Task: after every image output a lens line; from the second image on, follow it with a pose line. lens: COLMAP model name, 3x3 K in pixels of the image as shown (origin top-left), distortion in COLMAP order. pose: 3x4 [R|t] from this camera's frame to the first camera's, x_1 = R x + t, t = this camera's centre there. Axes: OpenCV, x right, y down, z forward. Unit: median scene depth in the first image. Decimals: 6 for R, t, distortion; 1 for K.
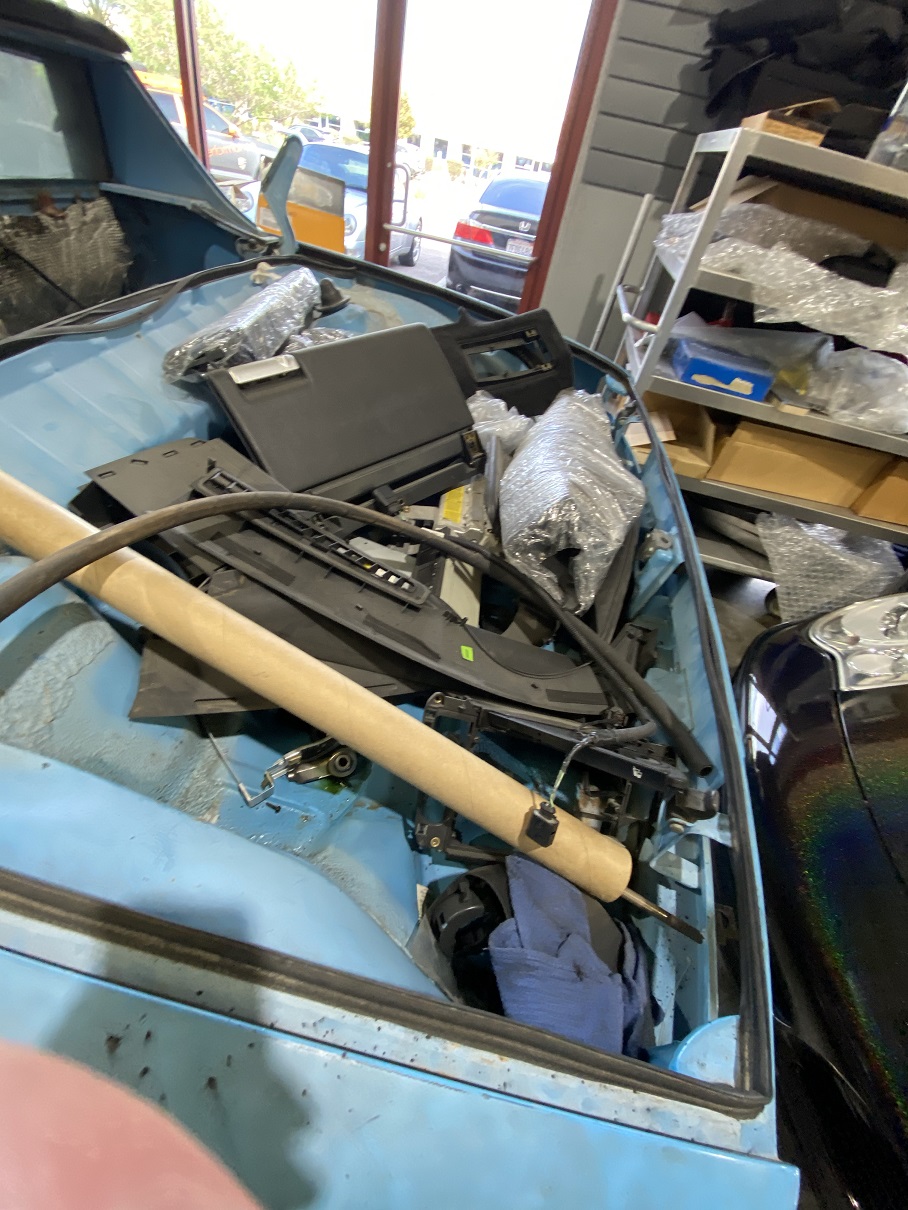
lens RADIAL K [[500.8, 0, 445.8], [0, 500.8, 606.6], [0, 0, 1]] dist [0.015391, -0.017083]
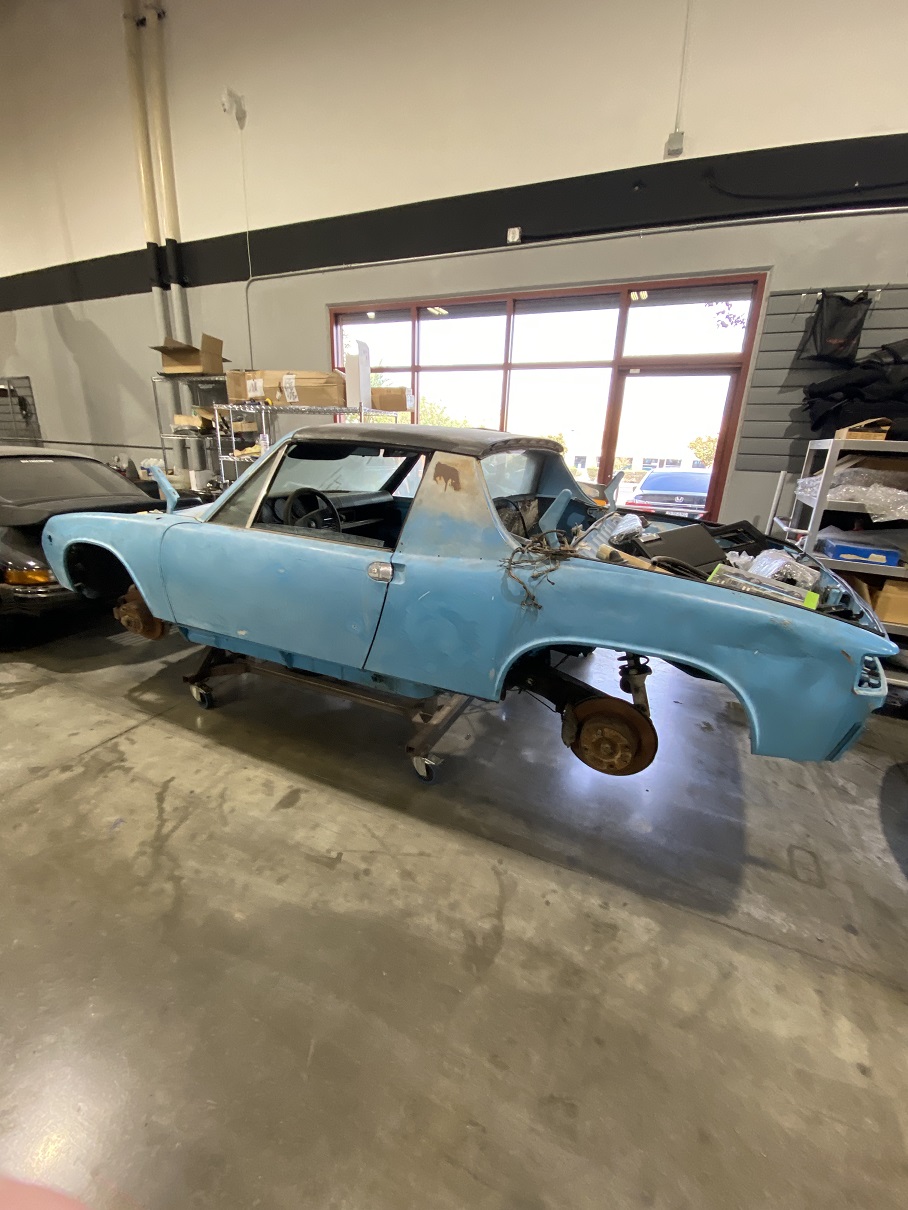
lens RADIAL K [[500.8, 0, 445.8], [0, 500.8, 606.6], [0, 0, 1]] dist [0.015391, -0.017083]
pose [[0.962202, -0.046216, -0.268387, -0.301530], [-0.081099, 0.892161, -0.444379, 0.505472], [0.259982, 0.449348, 0.854690, -0.633347]]
